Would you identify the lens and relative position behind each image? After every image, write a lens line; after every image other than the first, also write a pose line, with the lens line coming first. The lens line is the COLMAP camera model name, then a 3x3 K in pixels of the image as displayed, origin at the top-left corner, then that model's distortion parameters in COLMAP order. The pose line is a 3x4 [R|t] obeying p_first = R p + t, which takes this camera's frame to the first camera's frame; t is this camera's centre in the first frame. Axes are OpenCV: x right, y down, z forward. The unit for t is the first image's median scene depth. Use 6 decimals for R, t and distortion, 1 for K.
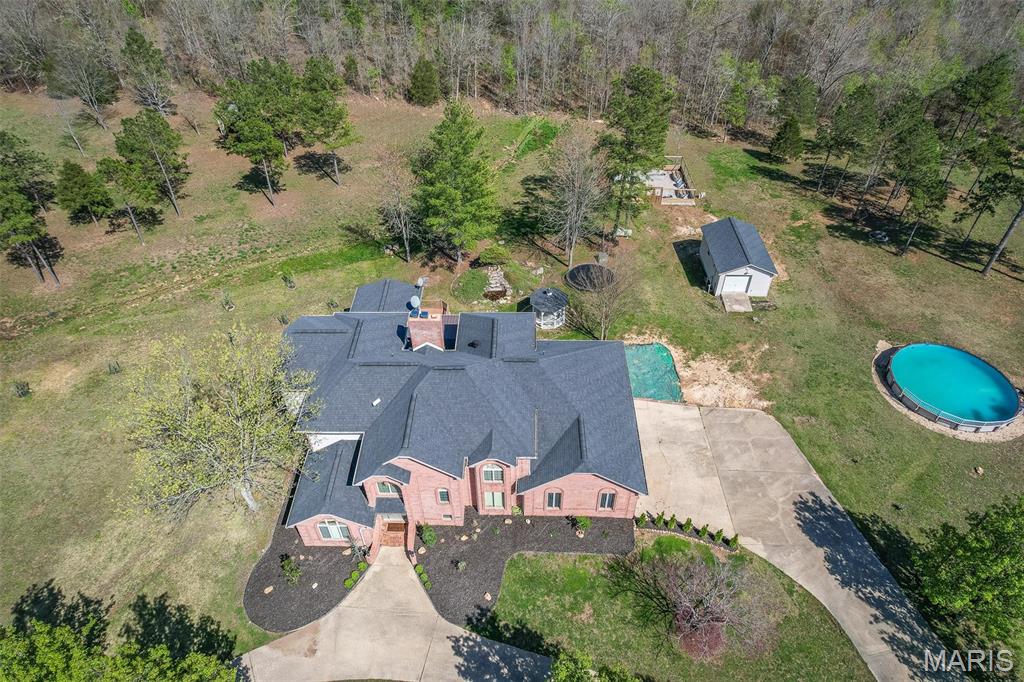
lens RADIAL K [[649.6, 0, 517.6], [0, 649.6, 340.5], [0, 0, 1]] dist [-0.068005, 0.053486]
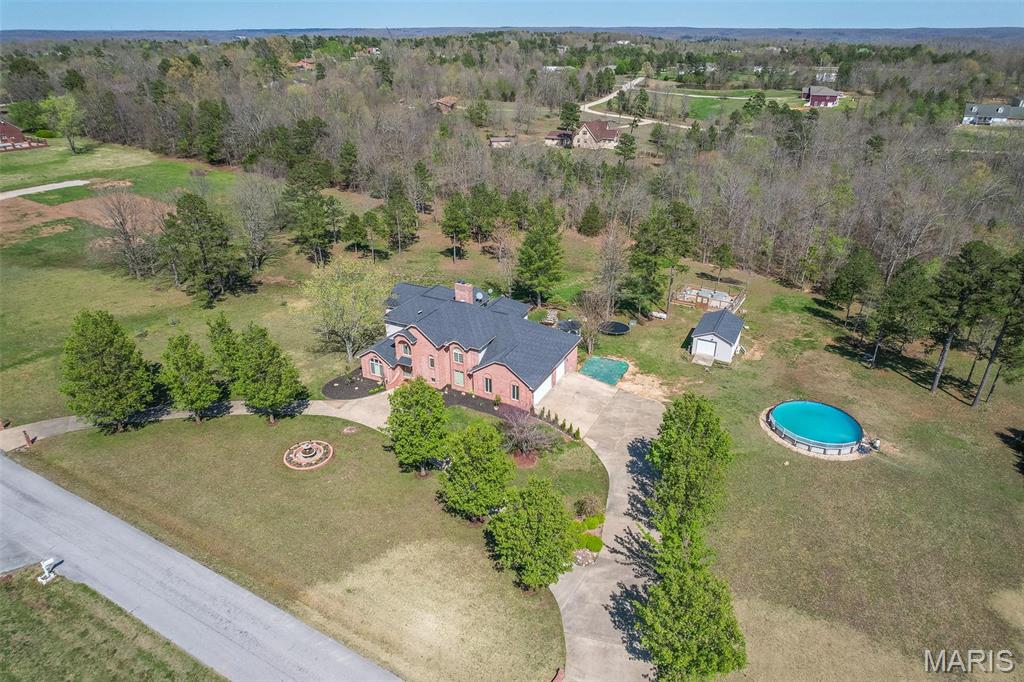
lens RADIAL K [[649.6, 0, 517.6], [0, 649.6, 340.5], [0, 0, 1]] dist [-0.068005, 0.053486]
pose [[0.896934, 0.197864, -0.395424, 0.780250], [-0.301354, 0.927971, -0.219215, 0.485863], [0.323567, 0.315784, 0.891956, -0.559811]]
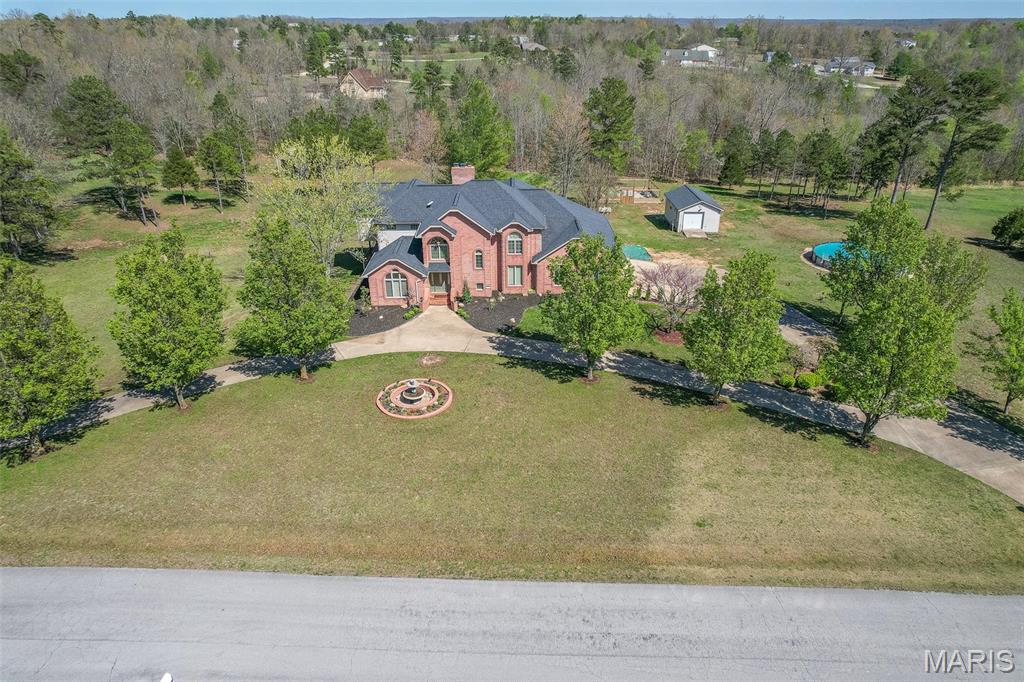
lens RADIAL K [[649.6, 0, 517.6], [0, 649.6, 340.5], [0, 0, 1]] dist [-0.068005, 0.053486]
pose [[0.999790, -0.007147, 0.019215, -0.056438], [0.012100, 0.962313, -0.271674, 0.730584], [-0.016550, 0.271849, 0.962198, -0.253035]]
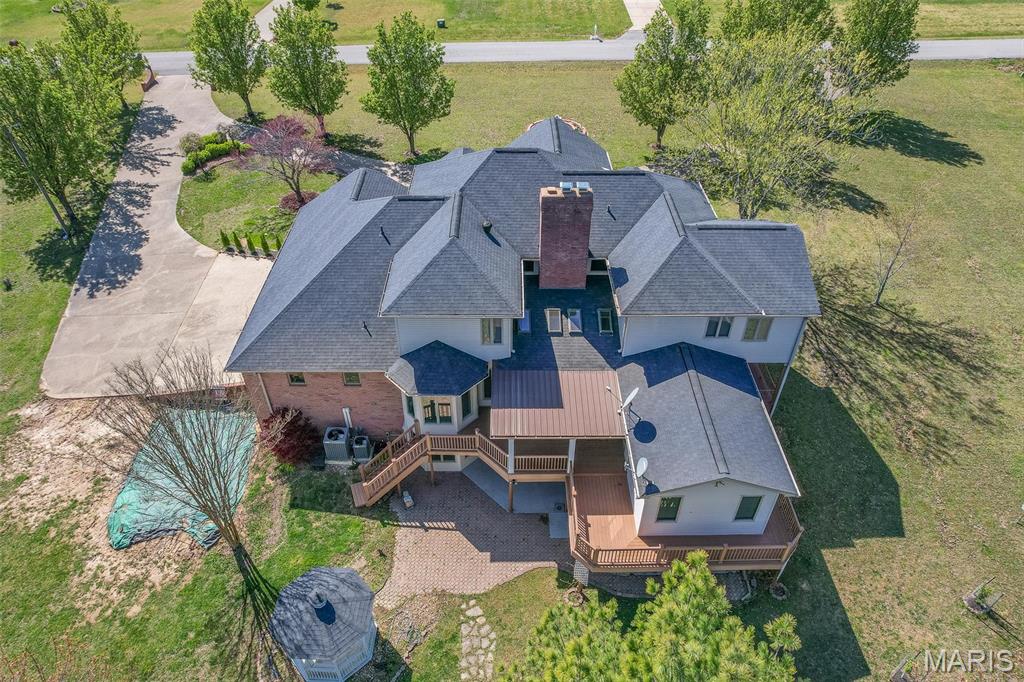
lens RADIAL K [[649.6, 0, 517.6], [0, 649.6, 340.5], [0, 0, 1]] dist [-0.068005, 0.053486]
pose [[-0.999287, 0.026809, -0.026569, -0.076052], [-0.022719, 0.134917, 0.990596, -0.628963], [0.030142, 0.990494, -0.134211, 1.264345]]
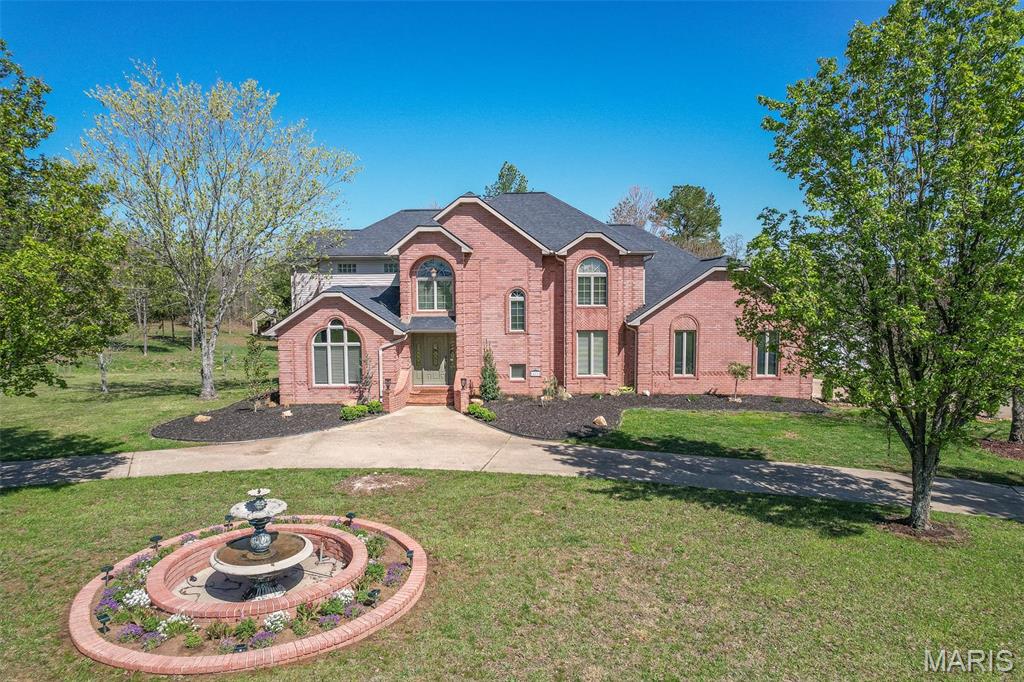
lens RADIAL K [[649.6, 0, 517.6], [0, 649.6, 340.5], [0, 0, 1]] dist [-0.068005, 0.053486]
pose [[0.999929, -0.004445, -0.011032, -0.100722], [-0.003206, 0.792482, -0.609887, 0.619134], [0.011454, 0.609879, 0.792412, 0.476796]]
